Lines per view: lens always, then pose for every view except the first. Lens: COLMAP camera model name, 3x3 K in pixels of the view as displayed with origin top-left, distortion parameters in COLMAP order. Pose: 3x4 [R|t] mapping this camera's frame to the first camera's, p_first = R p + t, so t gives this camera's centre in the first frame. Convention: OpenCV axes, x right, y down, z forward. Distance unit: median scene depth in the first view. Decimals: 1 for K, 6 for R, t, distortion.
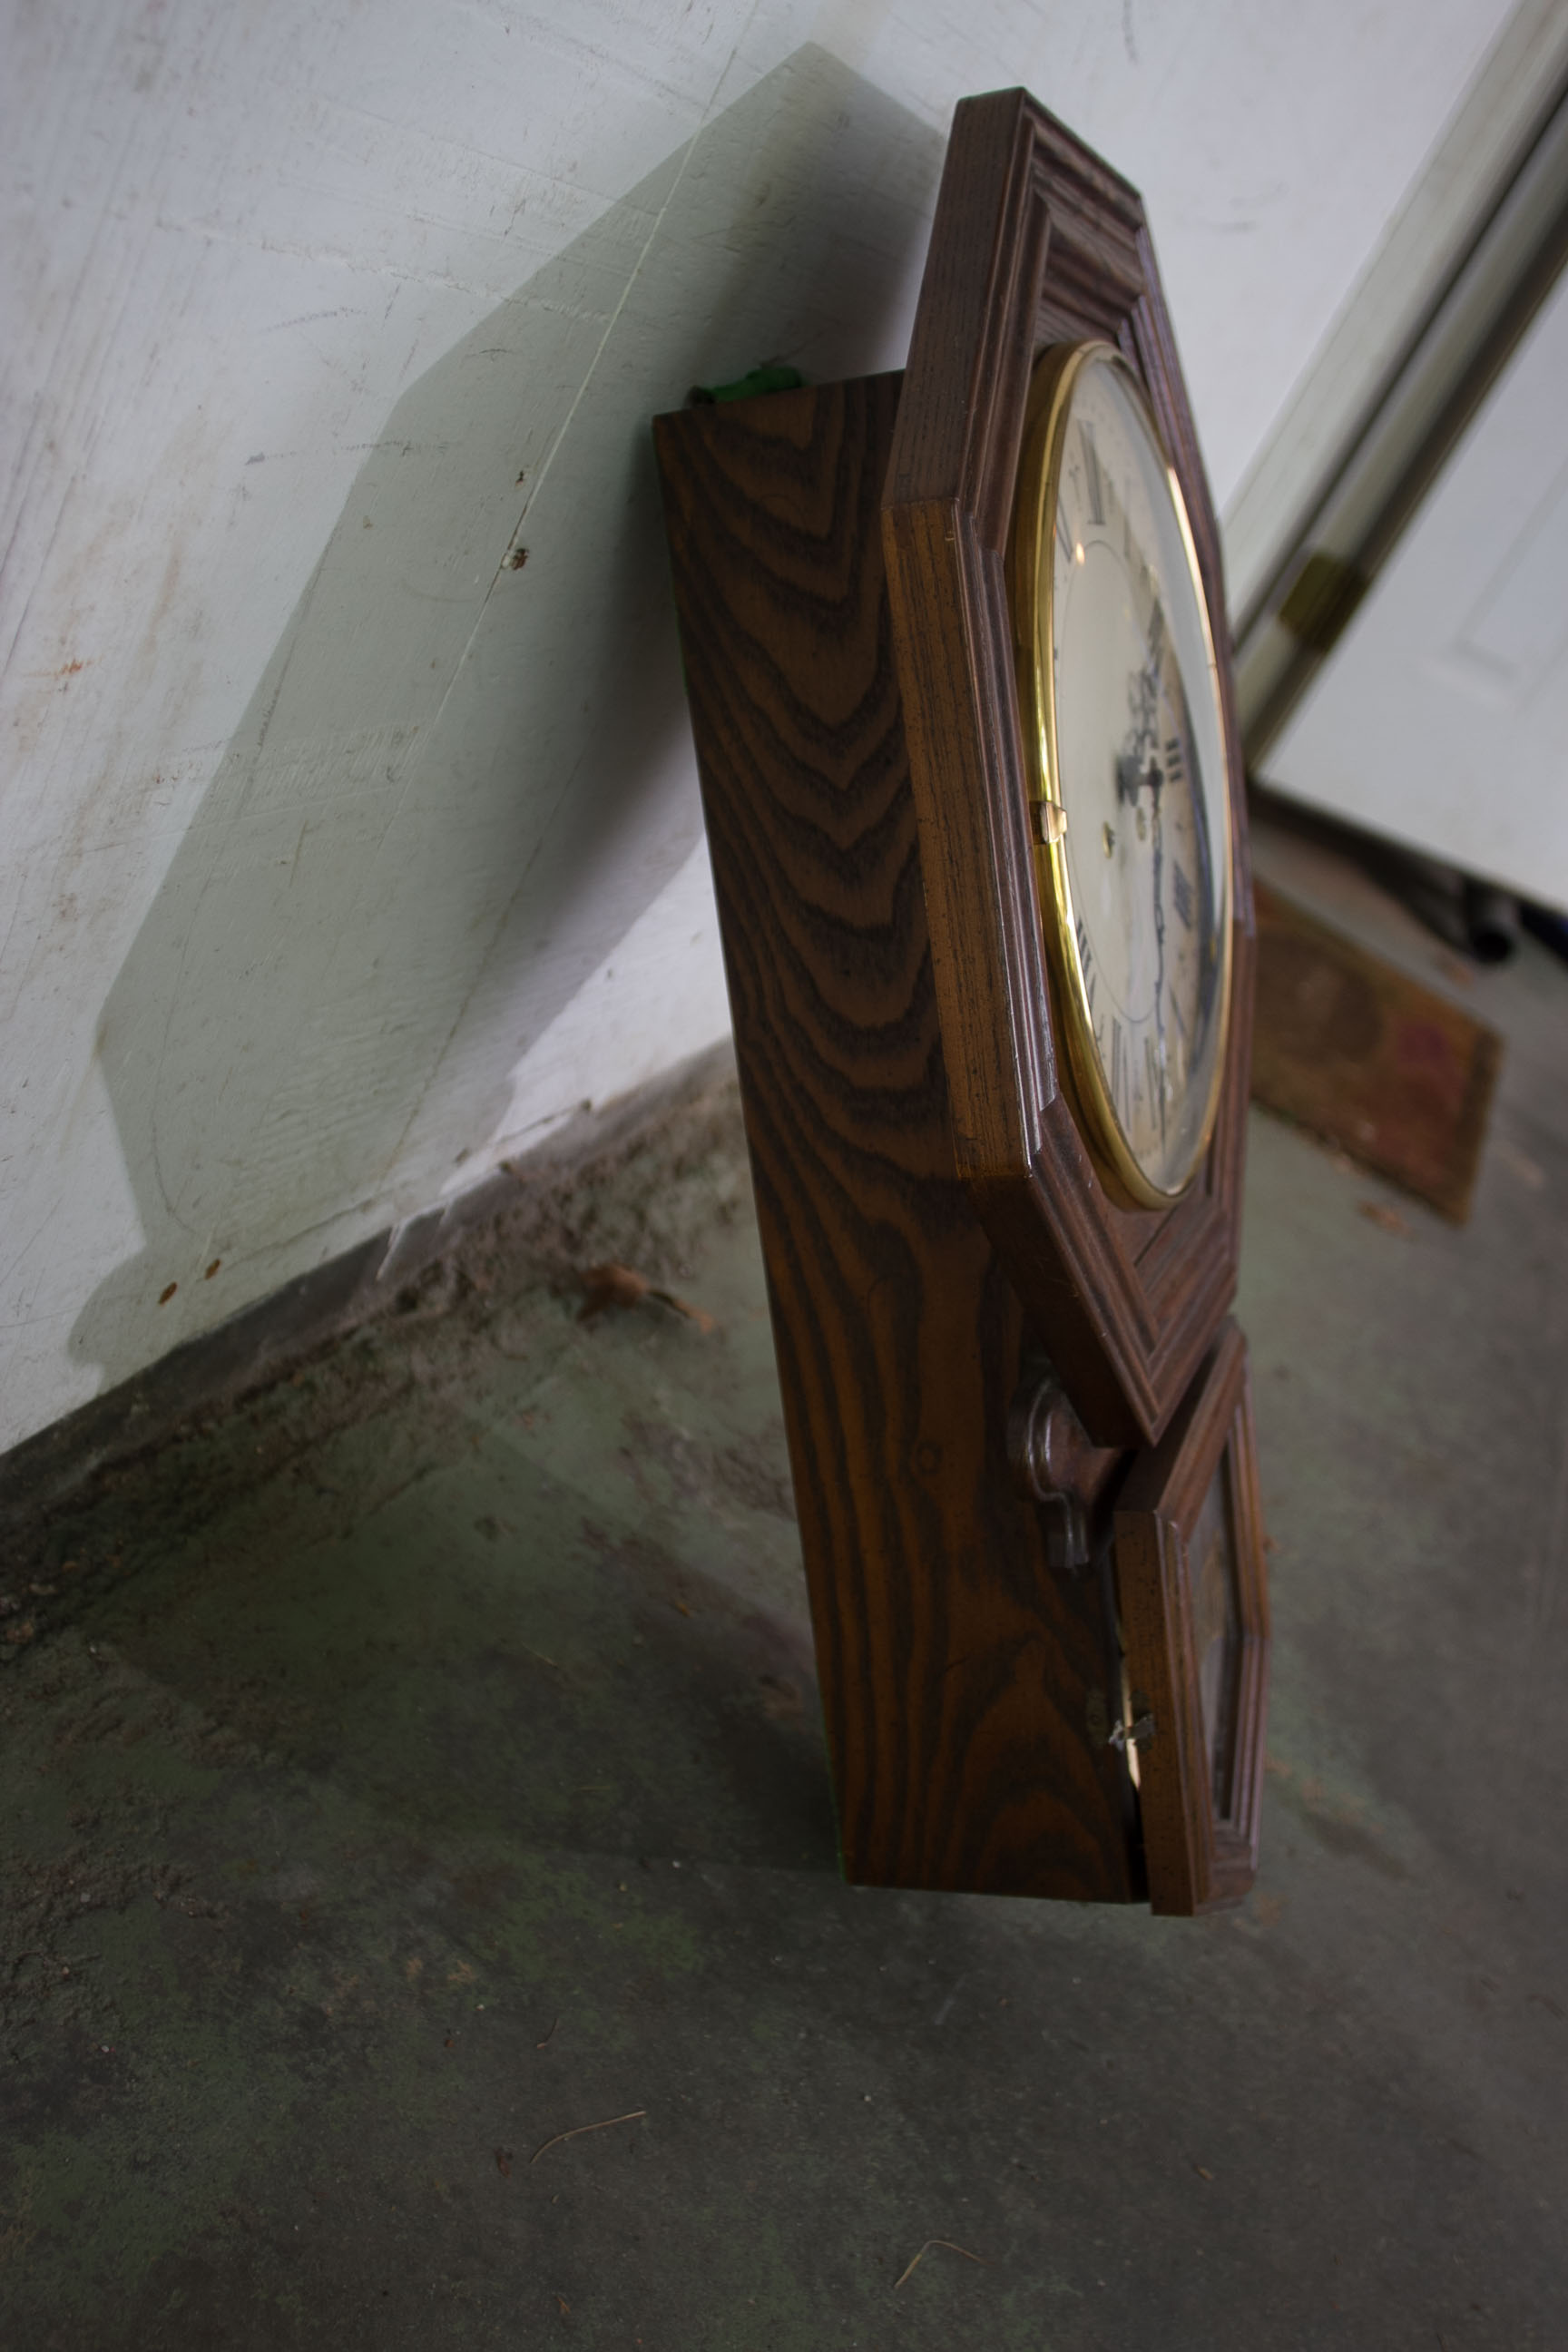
lens RADIAL K [[2195.8, 0, 802.4], [0, 2195.8, 1168.4], [0, 0, 1]] dist [-0.047811, 0.000000]
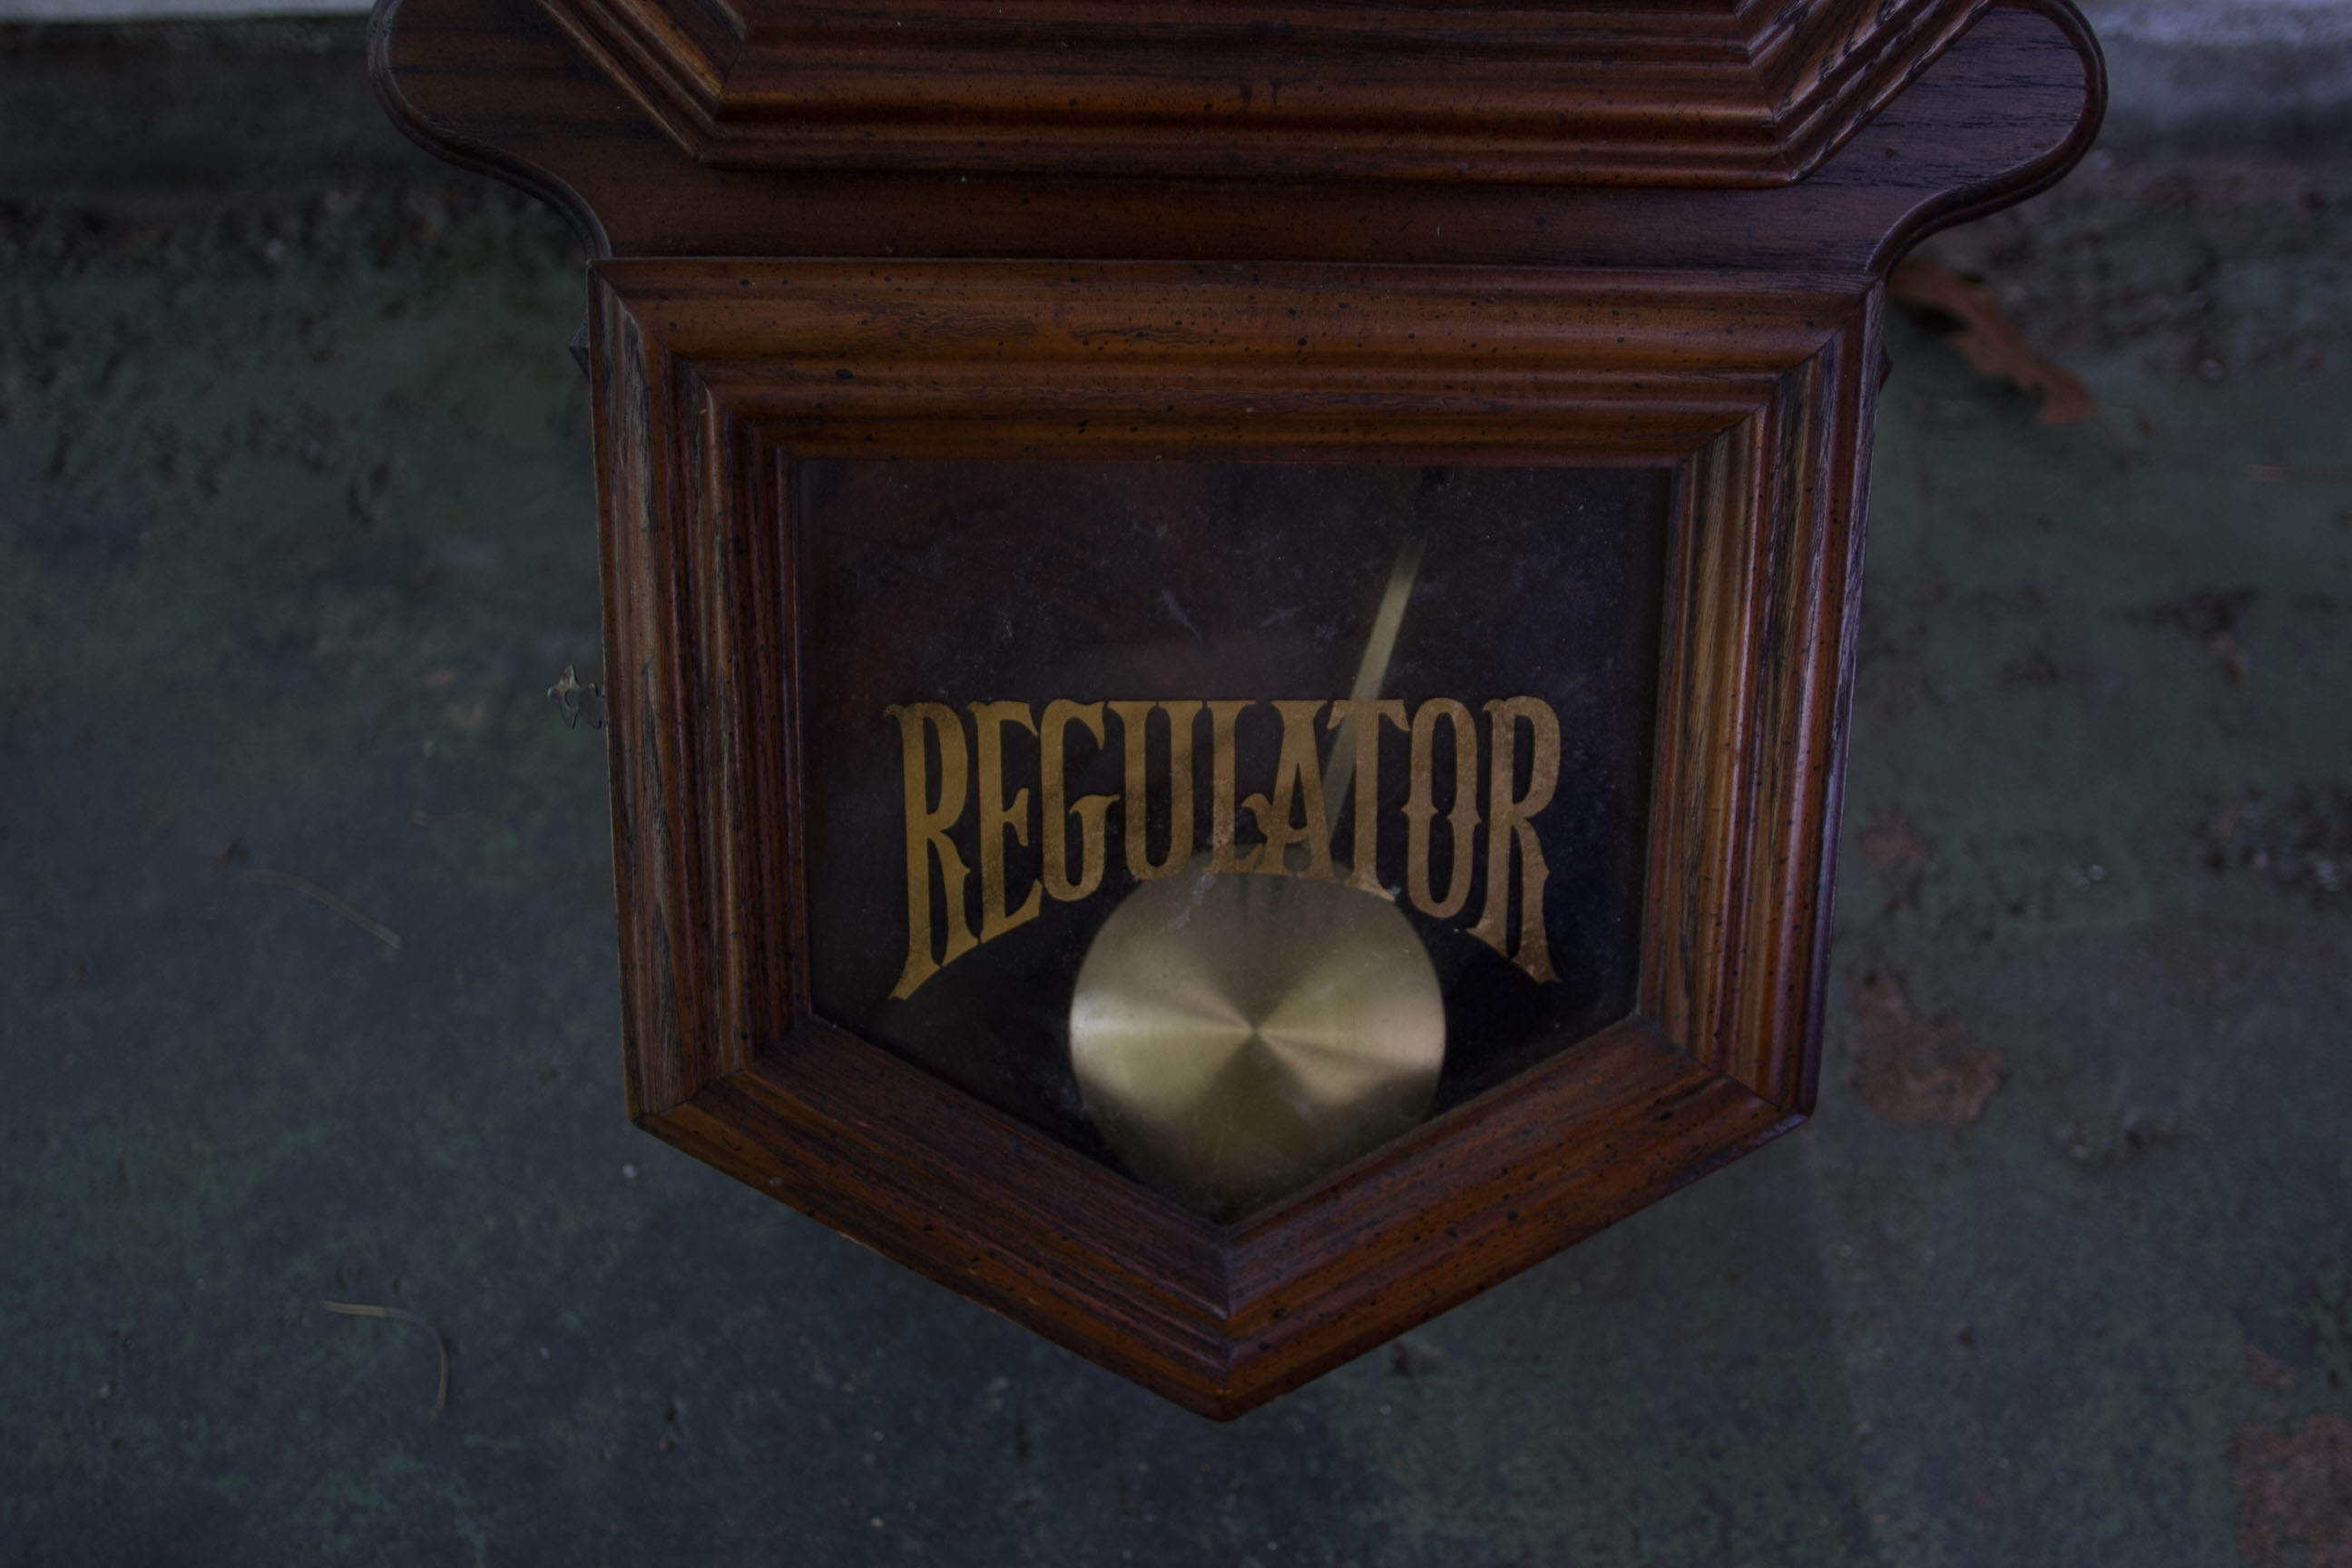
lens RADIAL K [[2195.8, 0, 1186.7], [0, 2195.8, 800.0], [0, 0, 1]] dist [-0.047811, 0.000000]
pose [[0.329767, 0.370536, -0.868307, 0.640575], [-0.254889, 0.920544, 0.296025, 0.083400], [0.909002, 0.123703, 0.398011, 0.896611]]
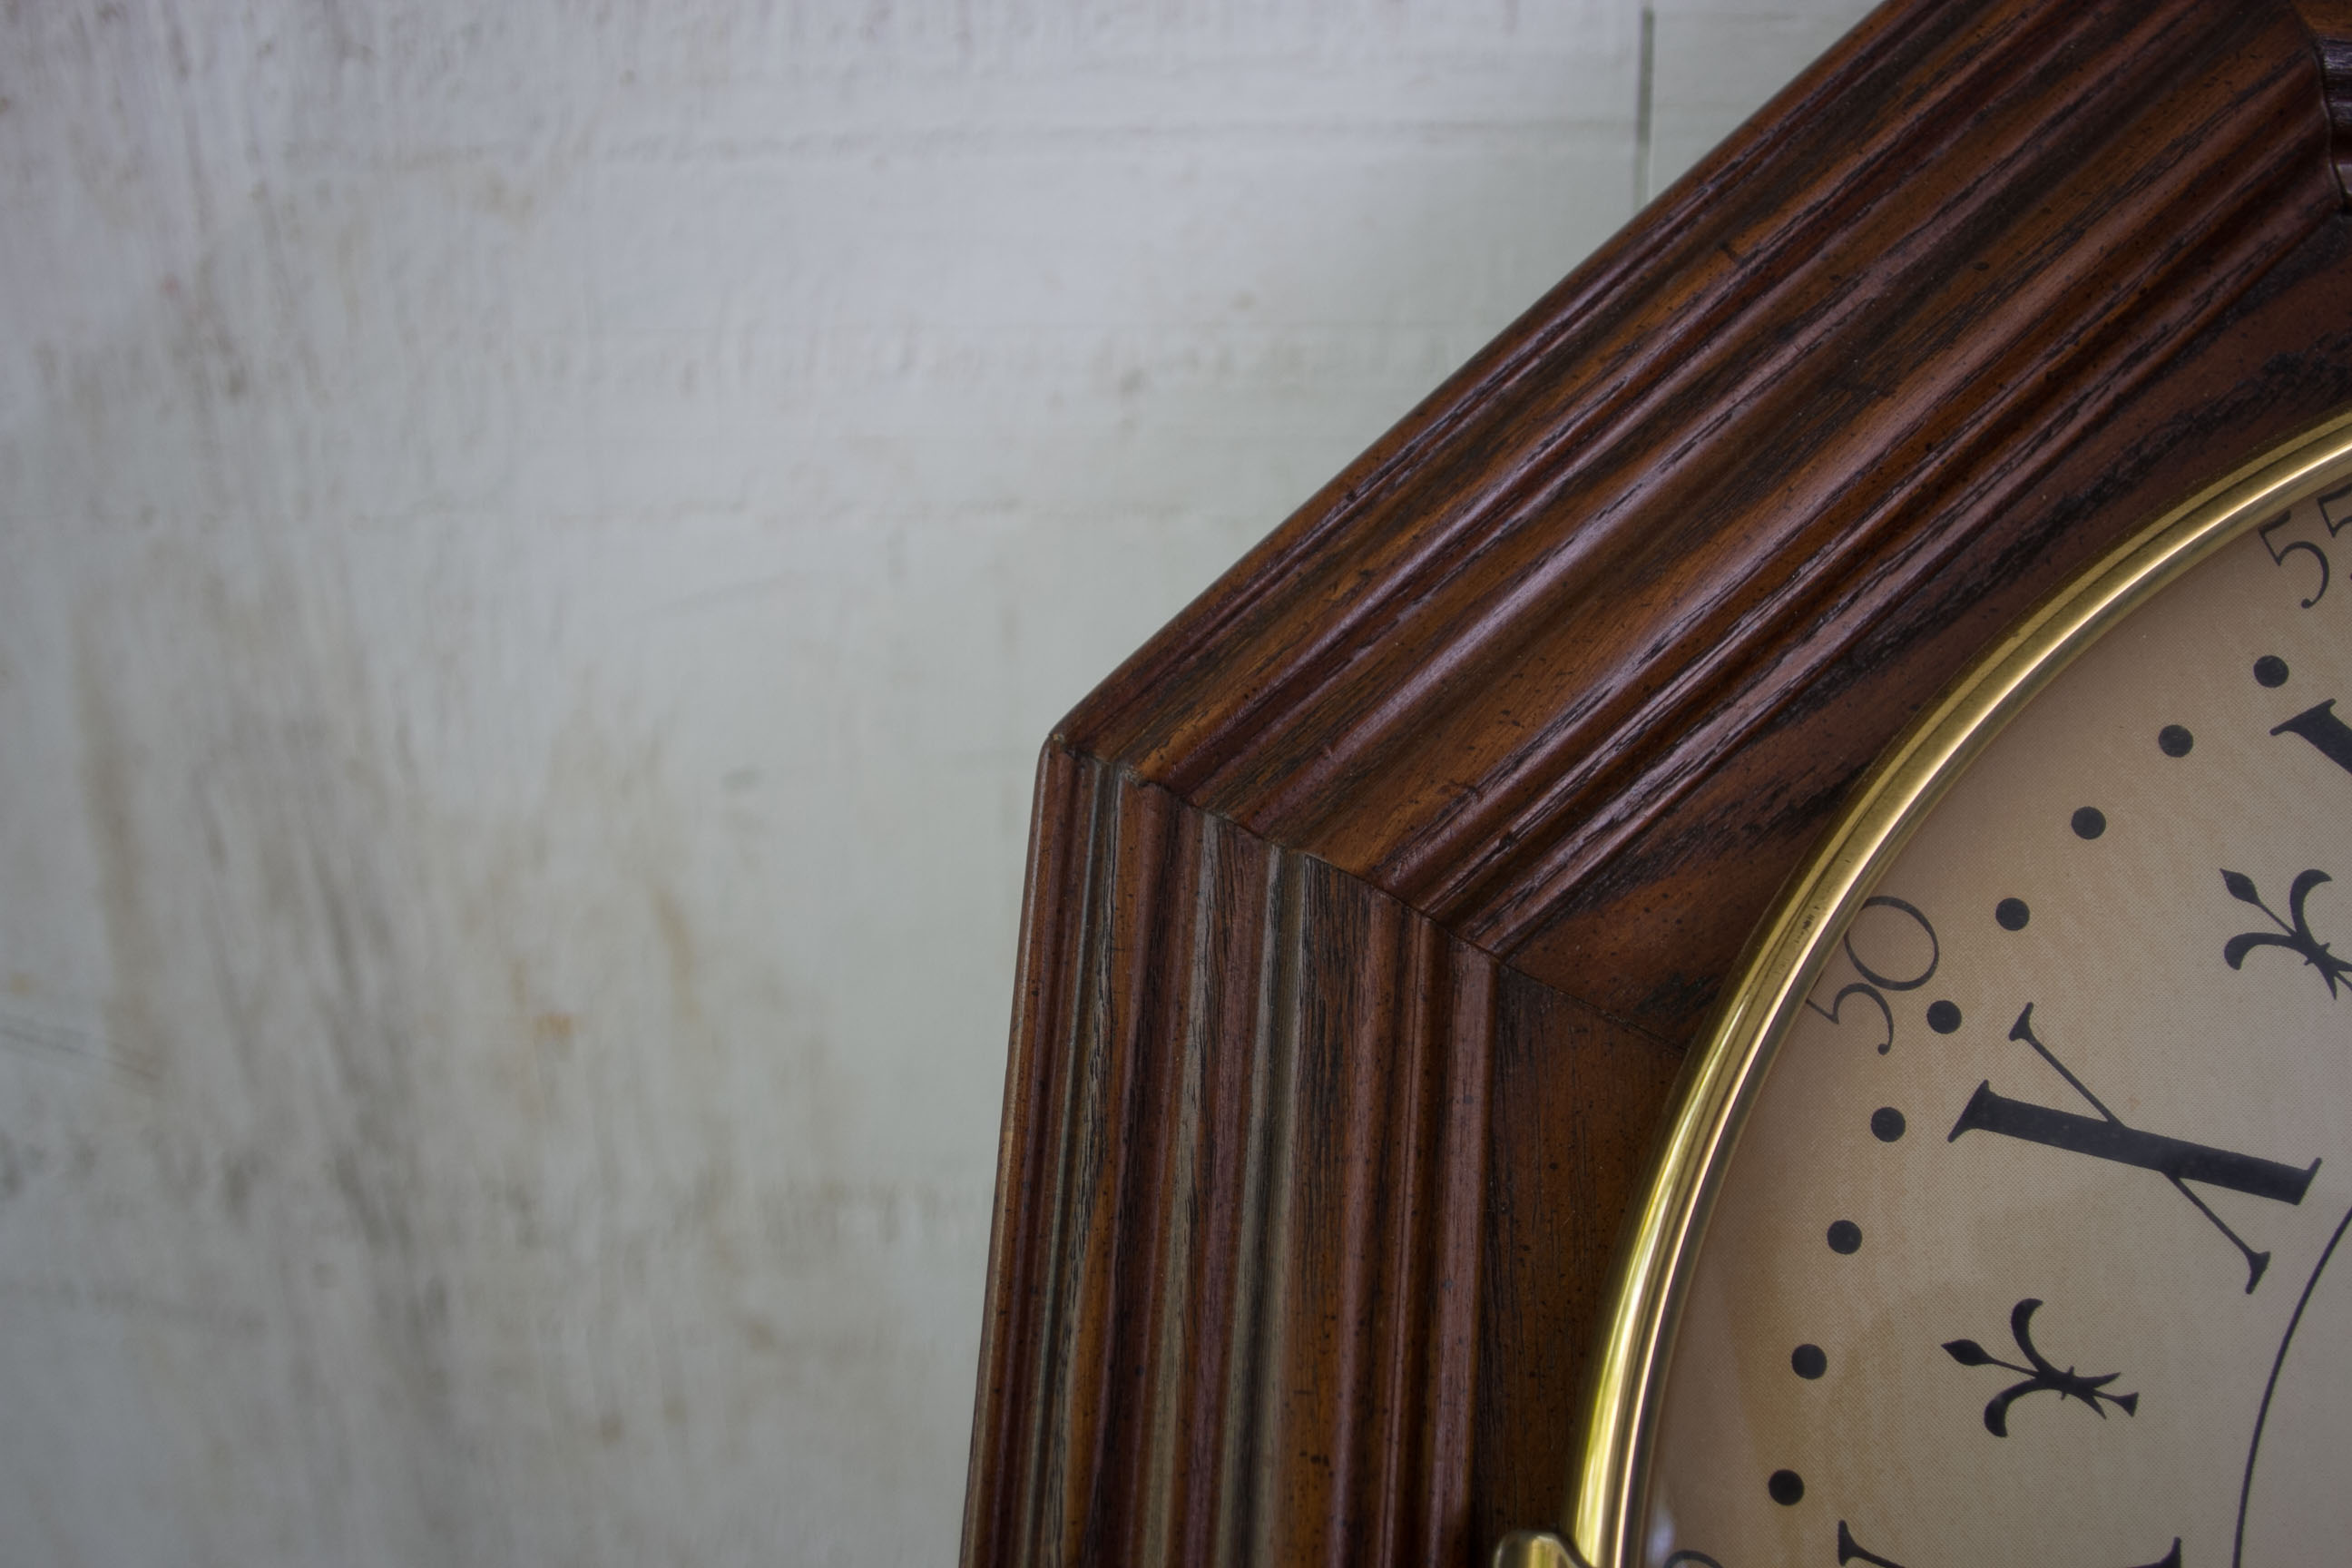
lens RADIAL K [[2195.8, 0, 1179.8], [0, 2195.8, 782.9], [0, 0, 1]] dist [-0.047811, 0.000000]
pose [[0.187370, -0.095066, -0.977678, 0.373643], [-0.302870, 0.941223, -0.149565, -0.176155], [0.934432, 0.324133, 0.147564, 0.708321]]
